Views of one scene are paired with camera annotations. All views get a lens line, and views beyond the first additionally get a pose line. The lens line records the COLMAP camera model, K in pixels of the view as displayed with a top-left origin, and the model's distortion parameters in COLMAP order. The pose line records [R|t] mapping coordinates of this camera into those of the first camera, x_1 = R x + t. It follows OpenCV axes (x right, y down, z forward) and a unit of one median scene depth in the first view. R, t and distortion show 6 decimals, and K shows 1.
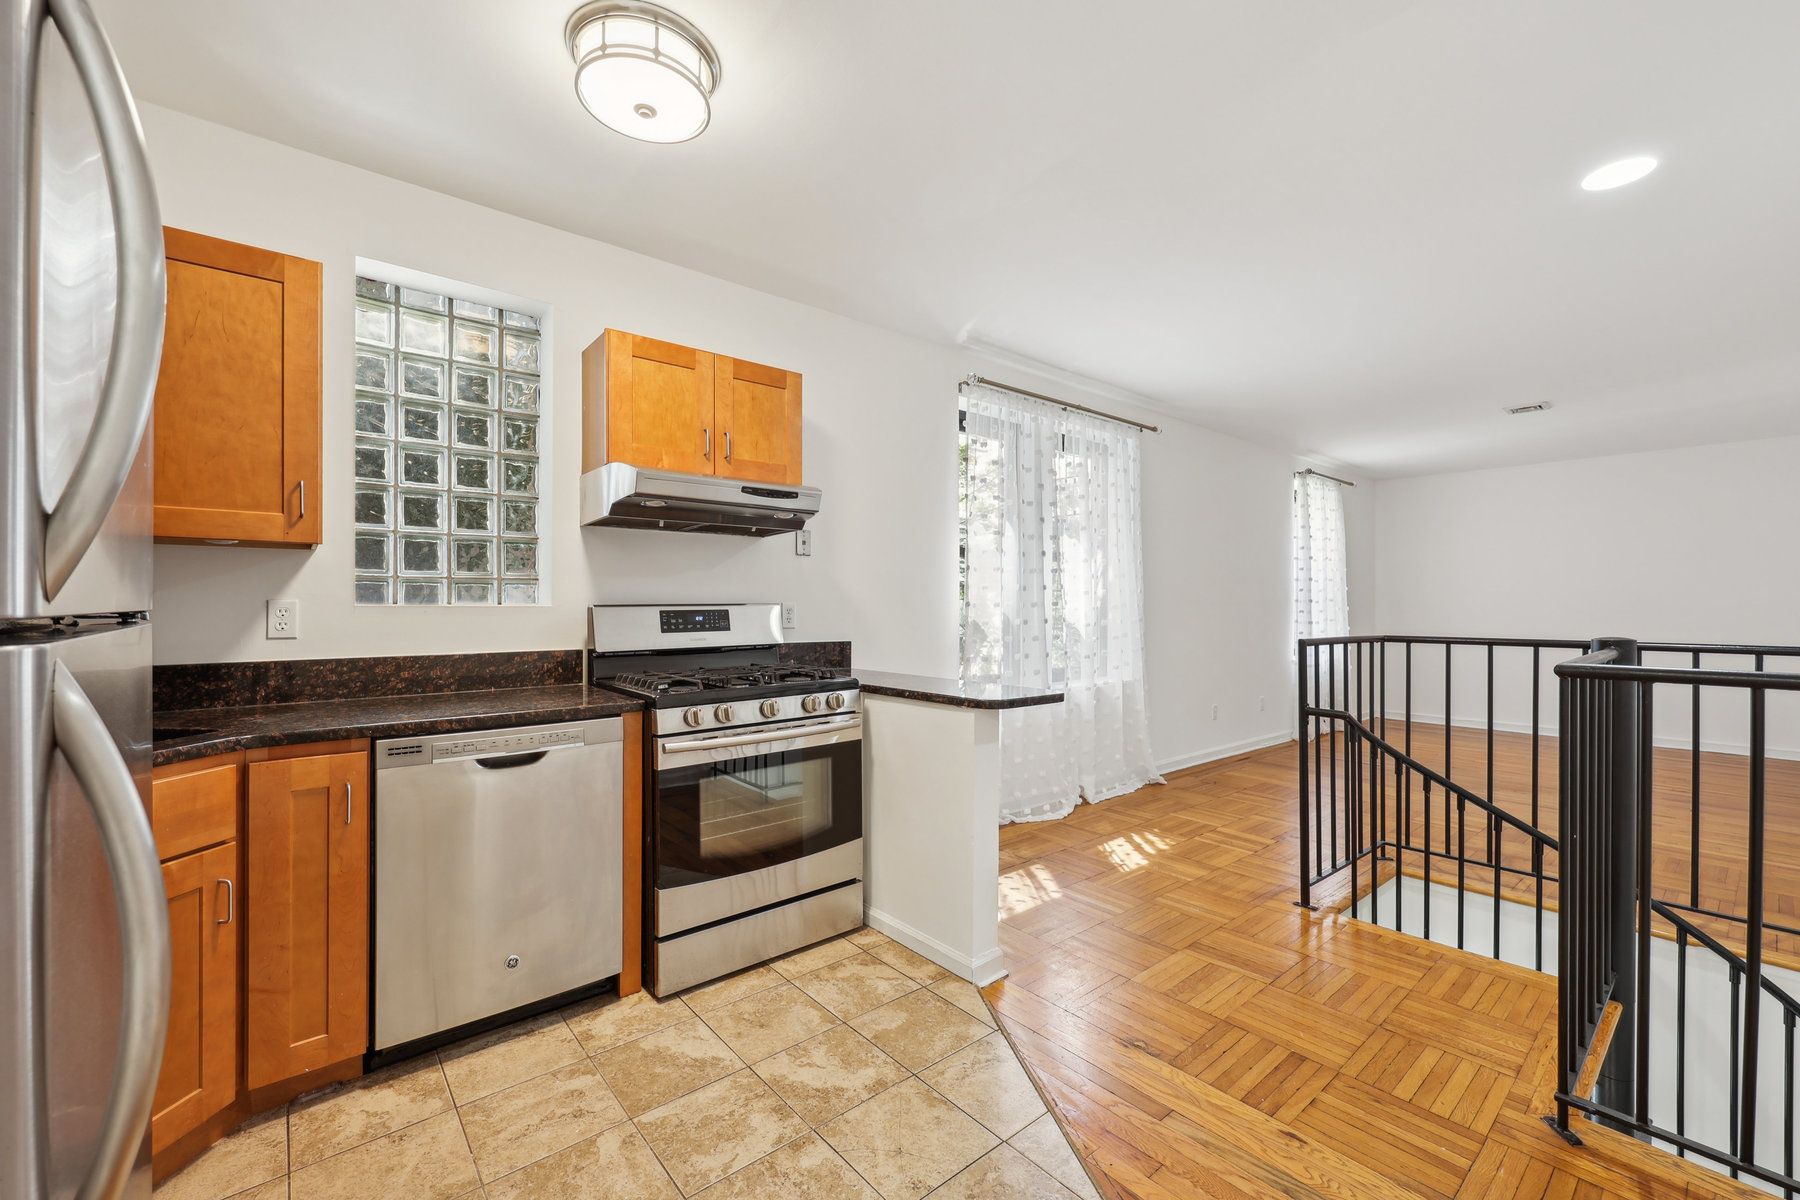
lens RADIAL K [[738.2, 0, 903.5], [0, 738.2, 602.0], [0, 0, 1]] dist [0.000447, 0.000255]
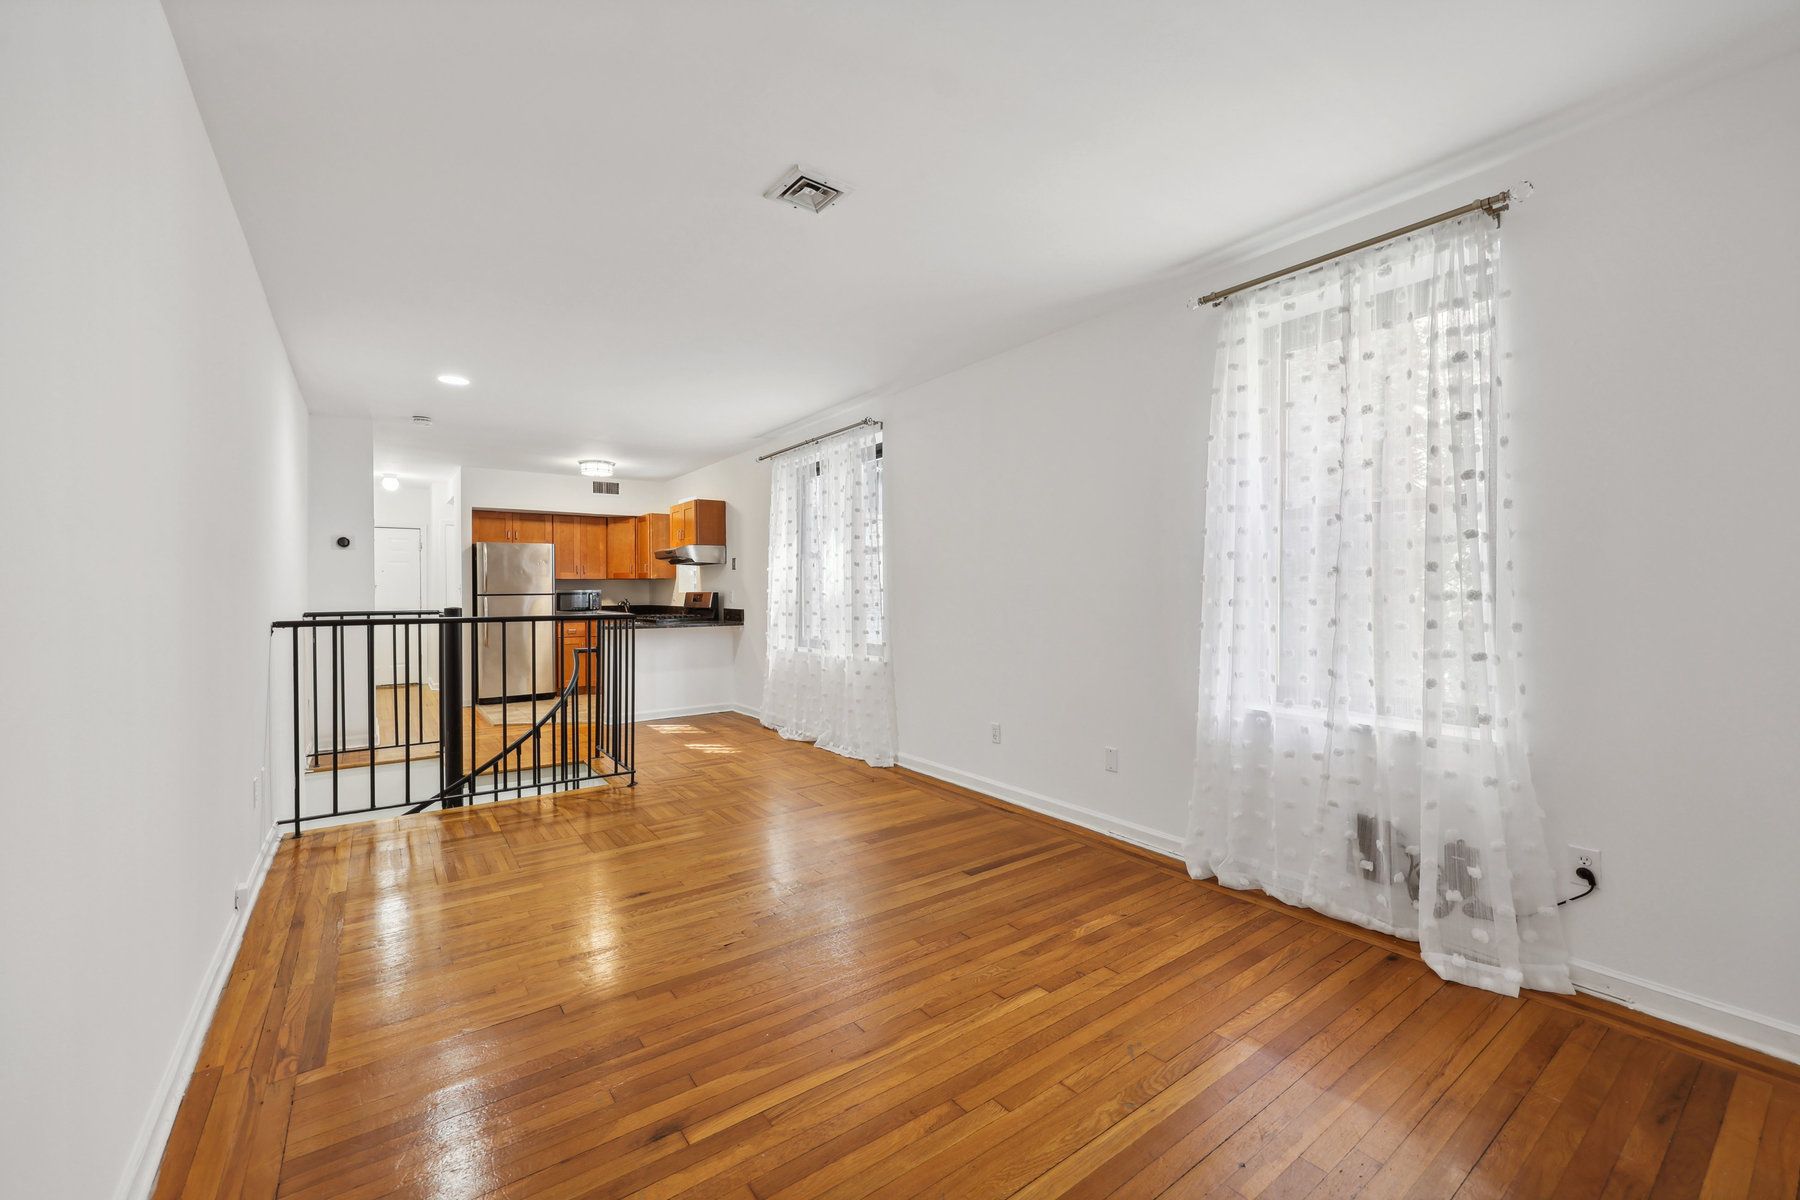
lens RADIAL K [[727.2, 0, 899.9], [0, 727.2, 591.4], [0, 0, 1]] dist [-0.001117, -0.000103]
pose [[-0.071256, -0.003112, -0.997453, 2.682018], [0.005680, 0.999978, -0.003526, 0.017964], [0.997442, -0.005917, -0.071236, 2.205461]]
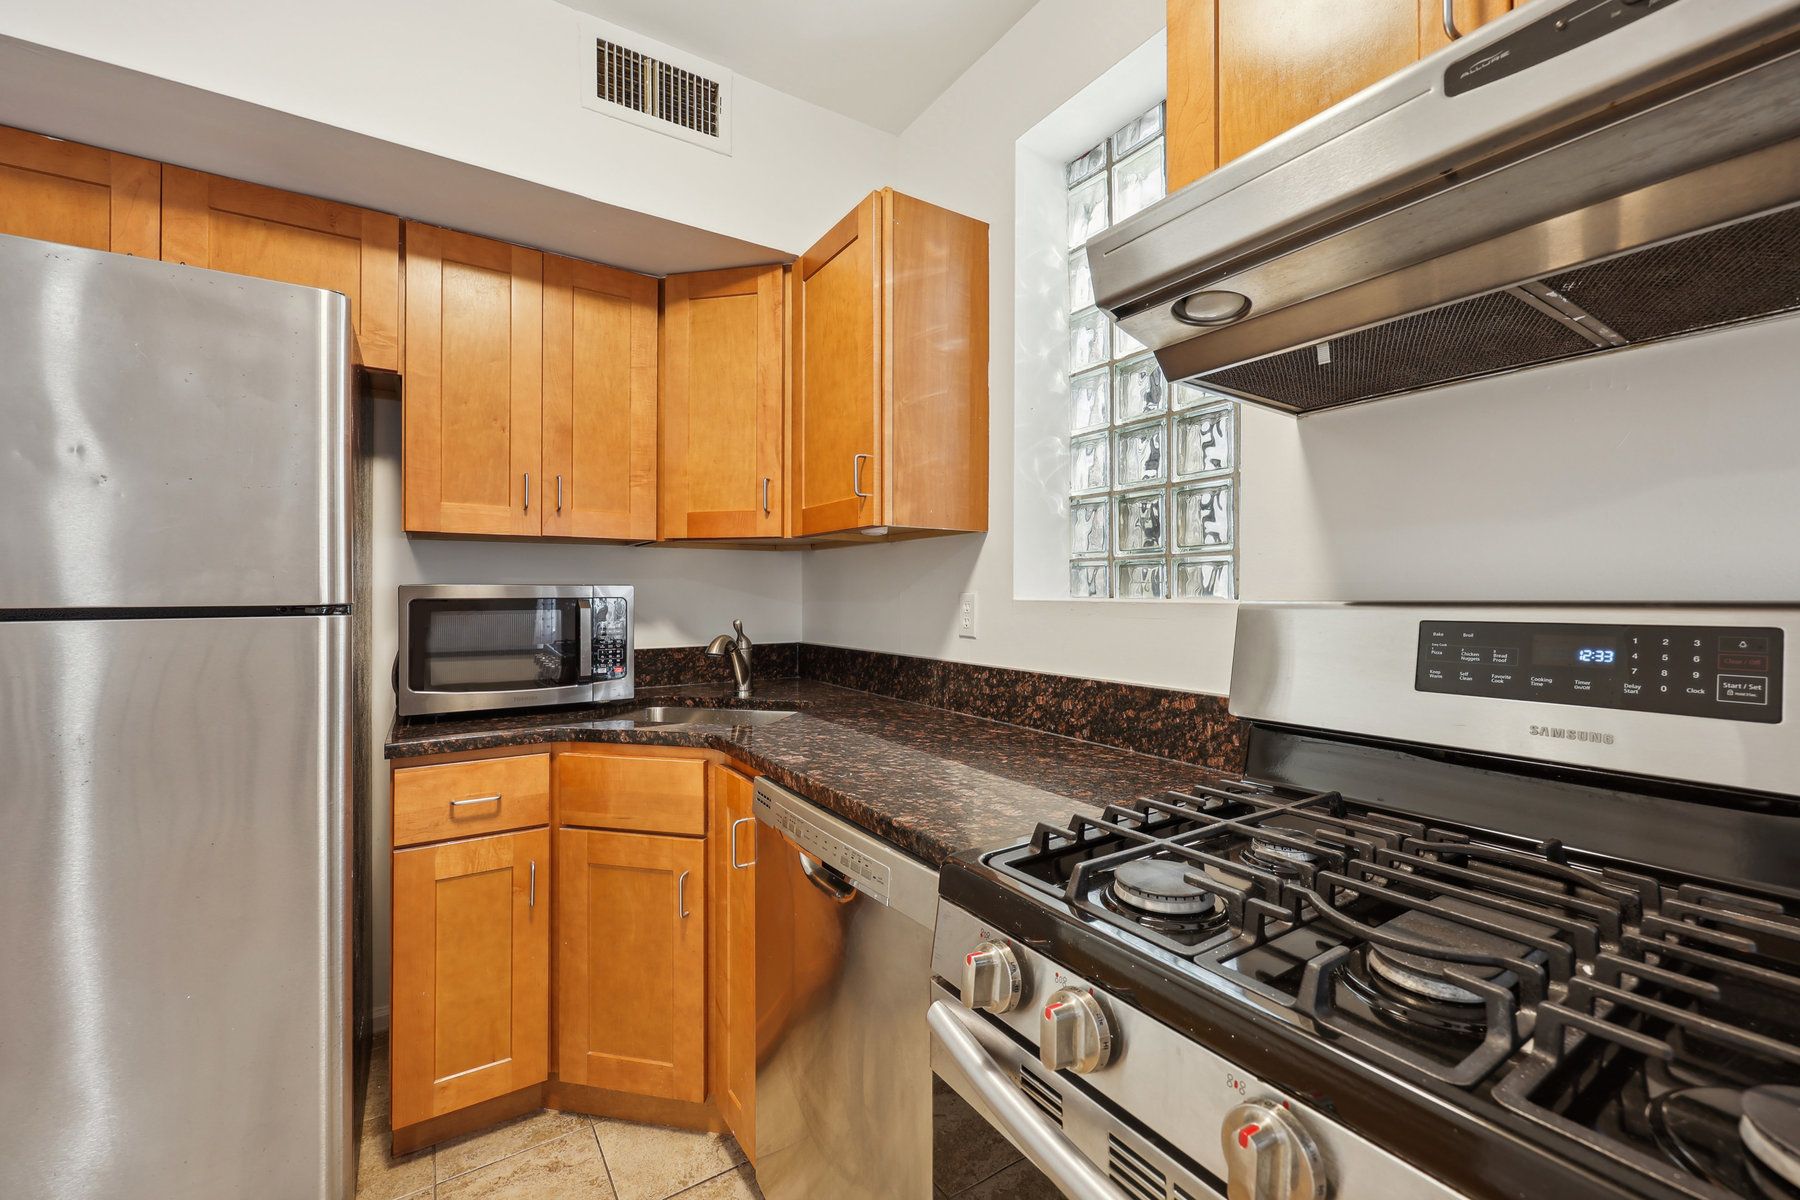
lens RADIAL K [[733.2, 0, 894.3], [0, 733.2, 589.8], [0, 0, 1]] dist [0.000262, -0.000454]
pose [[-0.128070, -0.005879, -0.991748, 0.019946], [0.002915, 0.999976, -0.006304, -0.000755], [0.991761, -0.003699, -0.128050, 0.889754]]
